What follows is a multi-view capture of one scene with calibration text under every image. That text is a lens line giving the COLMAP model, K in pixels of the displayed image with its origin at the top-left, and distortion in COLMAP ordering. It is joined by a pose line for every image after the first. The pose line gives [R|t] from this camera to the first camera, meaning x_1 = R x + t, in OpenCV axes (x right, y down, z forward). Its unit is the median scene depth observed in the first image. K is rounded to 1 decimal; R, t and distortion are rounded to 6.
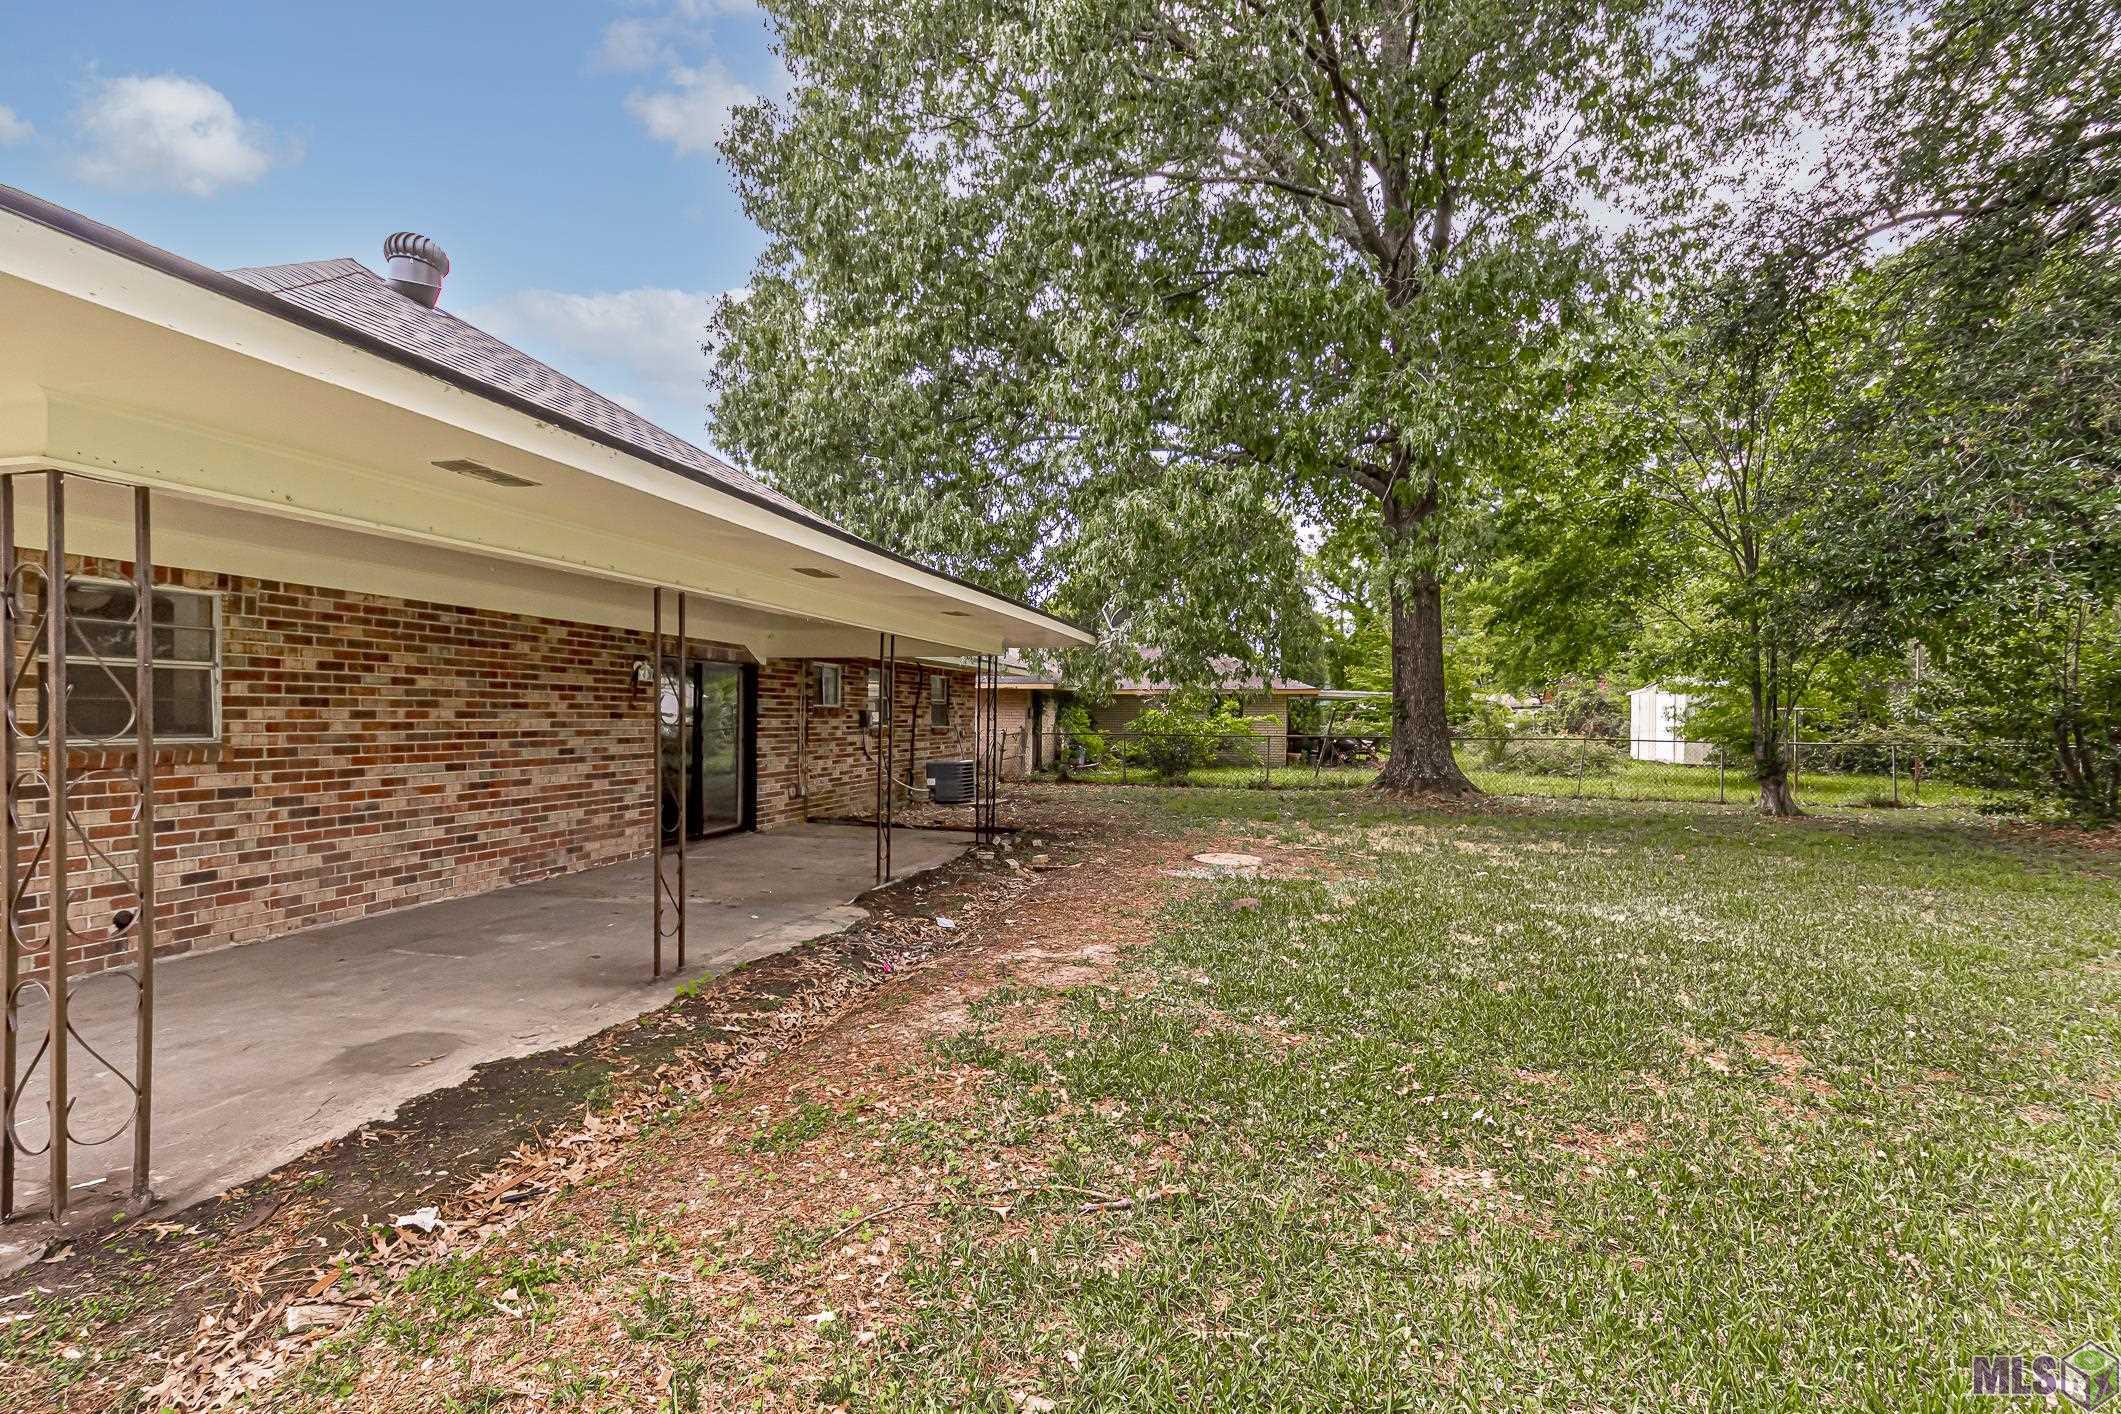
lens RADIAL K [[999.7, 0, 1058.5], [0, 999.7, 687.3], [0, 0, 1]] dist [-0.001585, -0.000382]
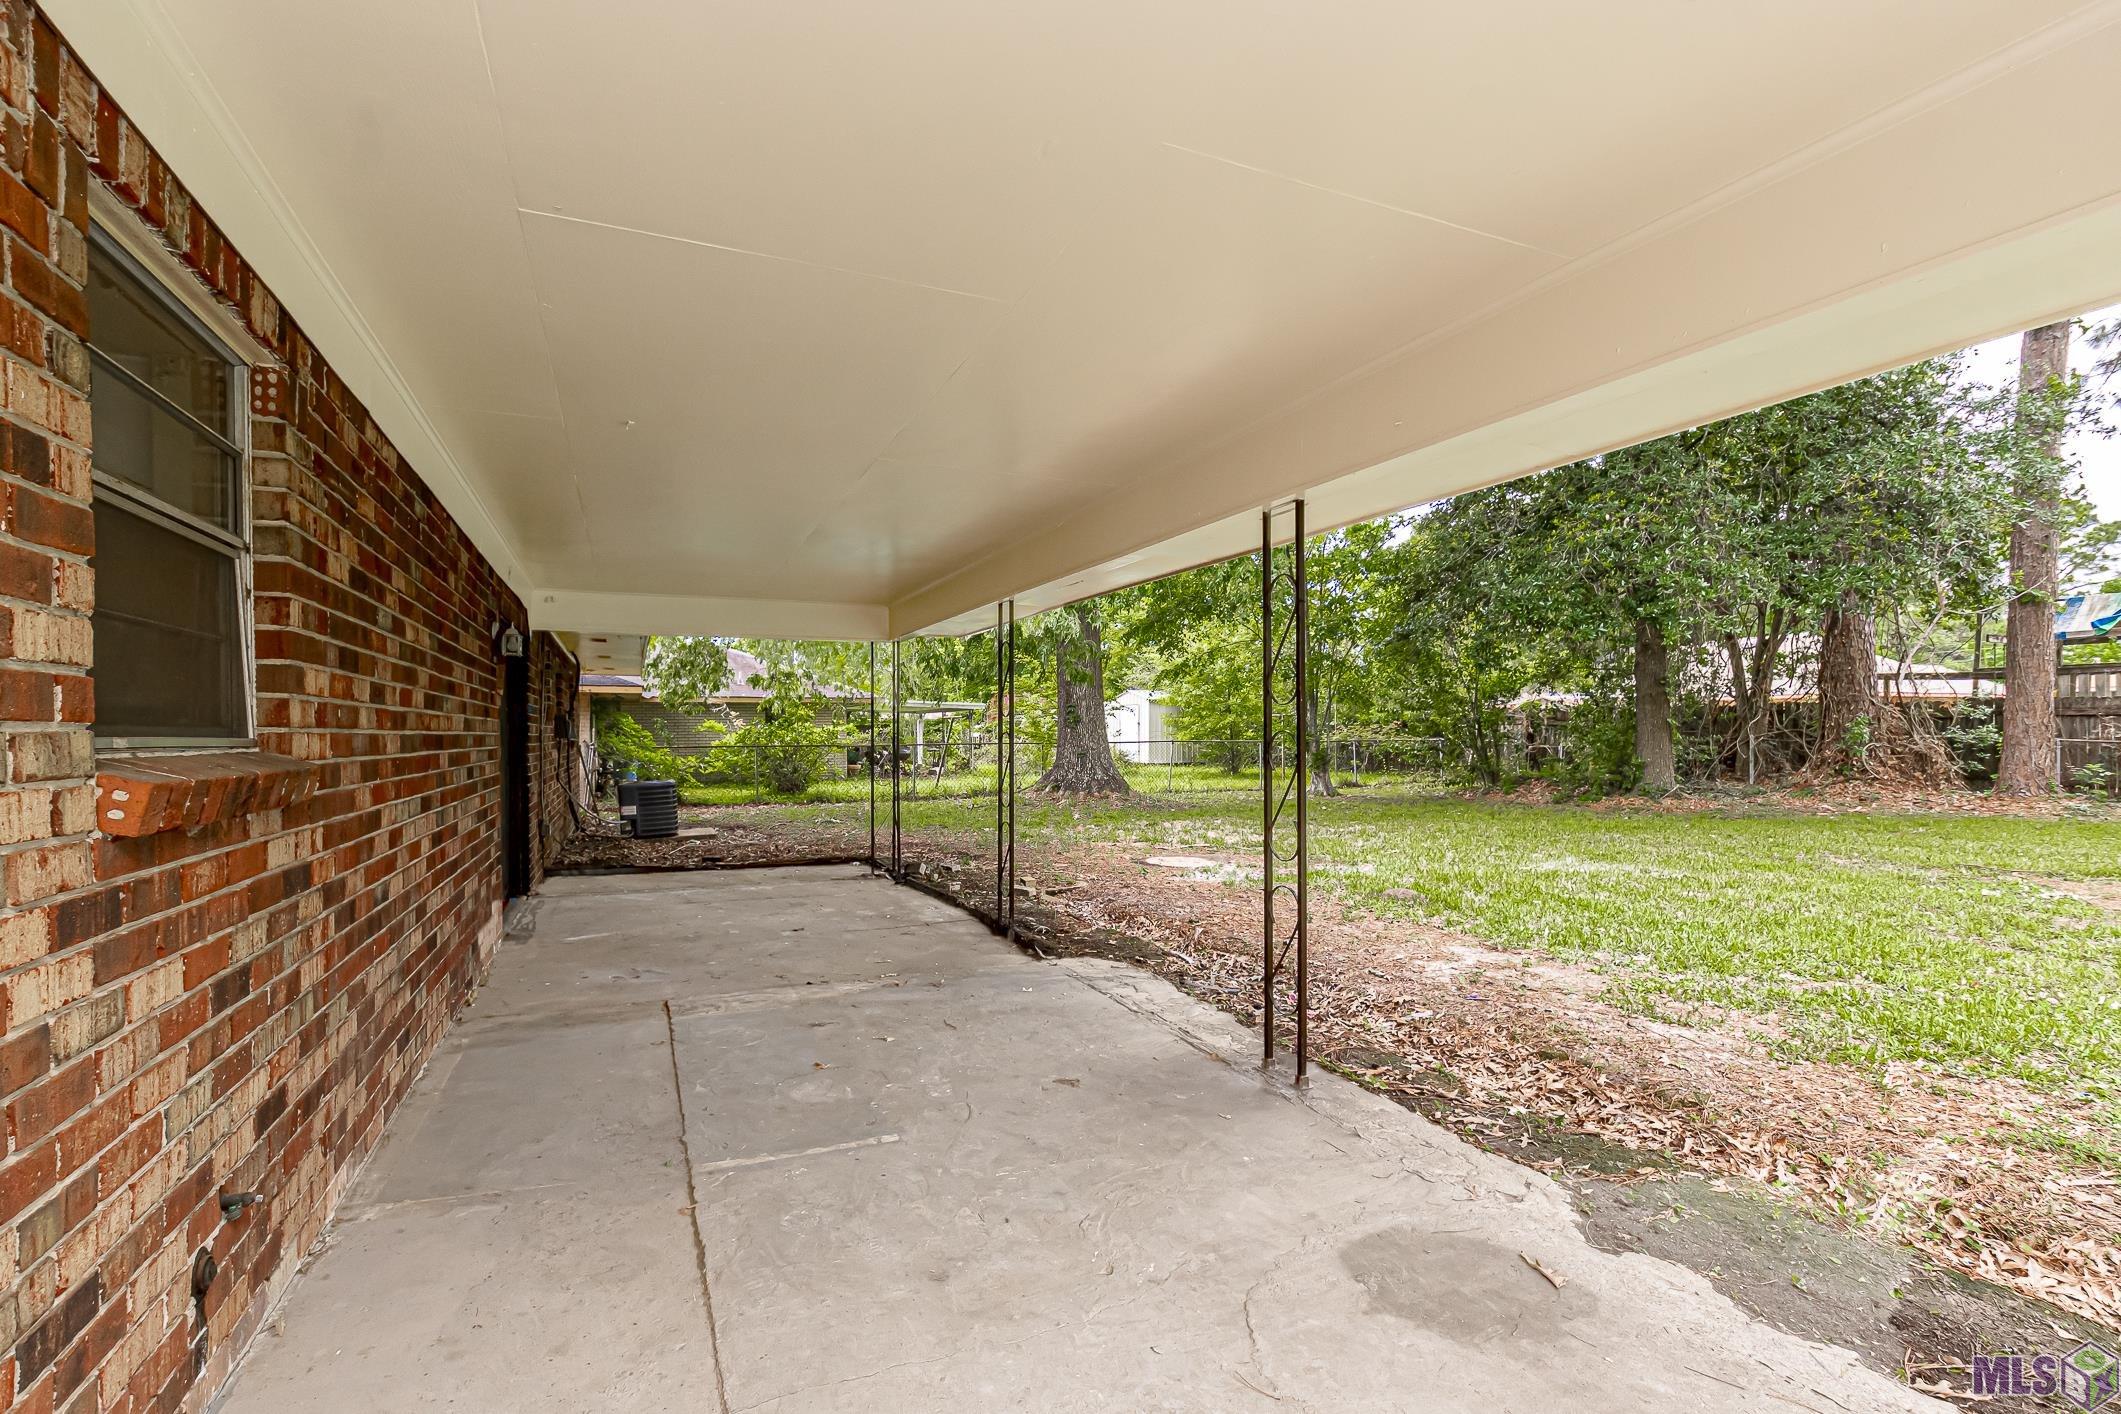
lens RADIAL K [[999.7, 0, 1058.5], [0, 999.7, 687.3], [0, 0, 1]] dist [-0.001585, -0.000382]
pose [[0.776586, 0.018183, 0.629749, -0.990766], [-0.006637, 0.999764, -0.020683, 0.043103], [-0.629976, 0.011882, 0.776524, 0.593087]]
